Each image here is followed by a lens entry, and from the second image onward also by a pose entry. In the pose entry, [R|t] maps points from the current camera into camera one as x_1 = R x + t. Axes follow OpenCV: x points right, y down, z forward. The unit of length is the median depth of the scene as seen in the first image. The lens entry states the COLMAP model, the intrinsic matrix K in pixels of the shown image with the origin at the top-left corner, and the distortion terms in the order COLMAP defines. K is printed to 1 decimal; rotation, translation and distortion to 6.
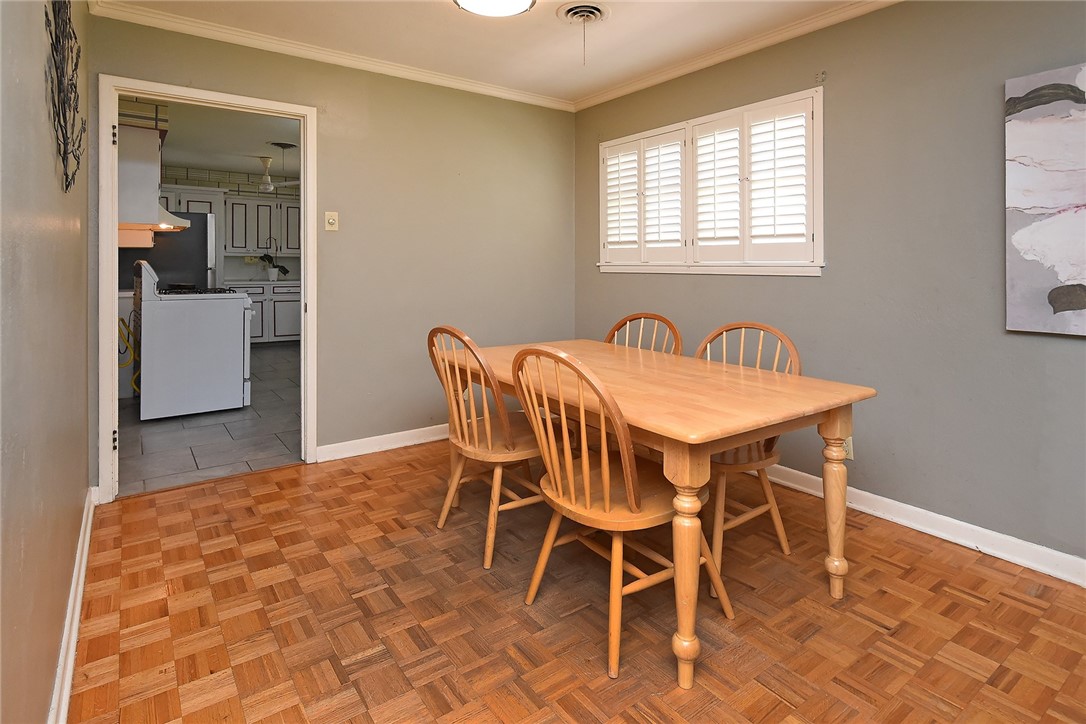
lens RADIAL K [[564.5, 0, 543.0], [0, 564.5, 362.0], [0, 0, 1]] dist [-0.001532, 0.000017]
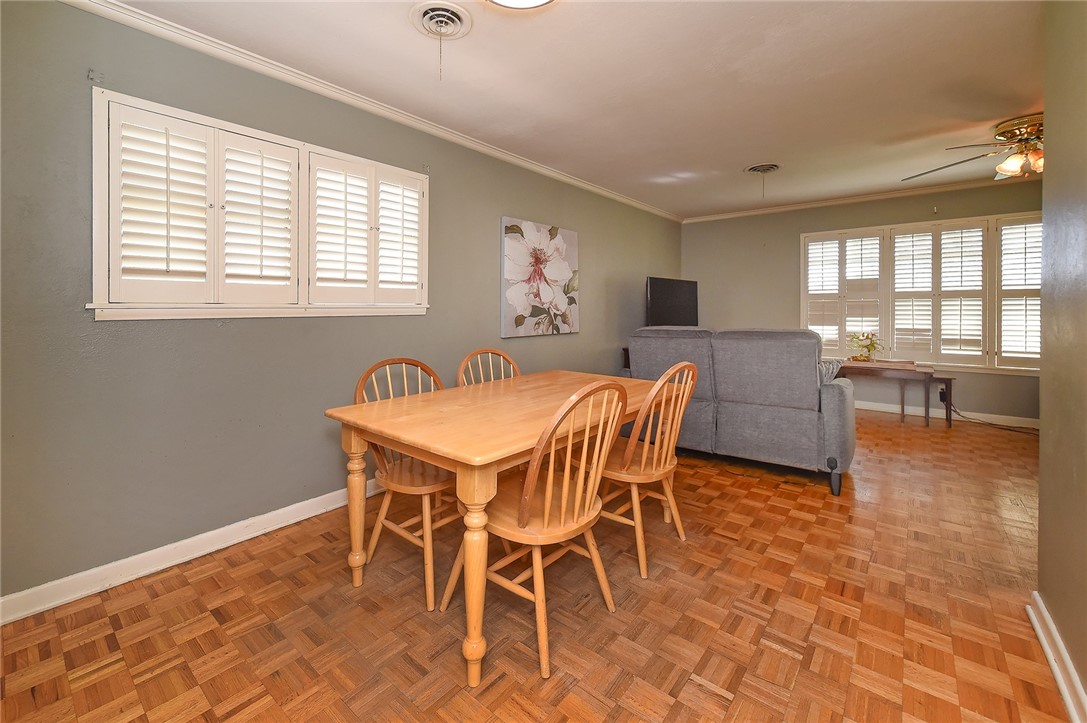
lens RADIAL K [[442.8, 0, 576.3], [0, 442.8, 360.3], [0, 0, 1]] dist [0.013598, -0.000109]
pose [[-0.283964, -0.113575, 0.952085, -0.823826], [0.168745, 0.971542, 0.166225, -0.213101], [-0.943869, 0.207862, -0.256718, 1.251616]]
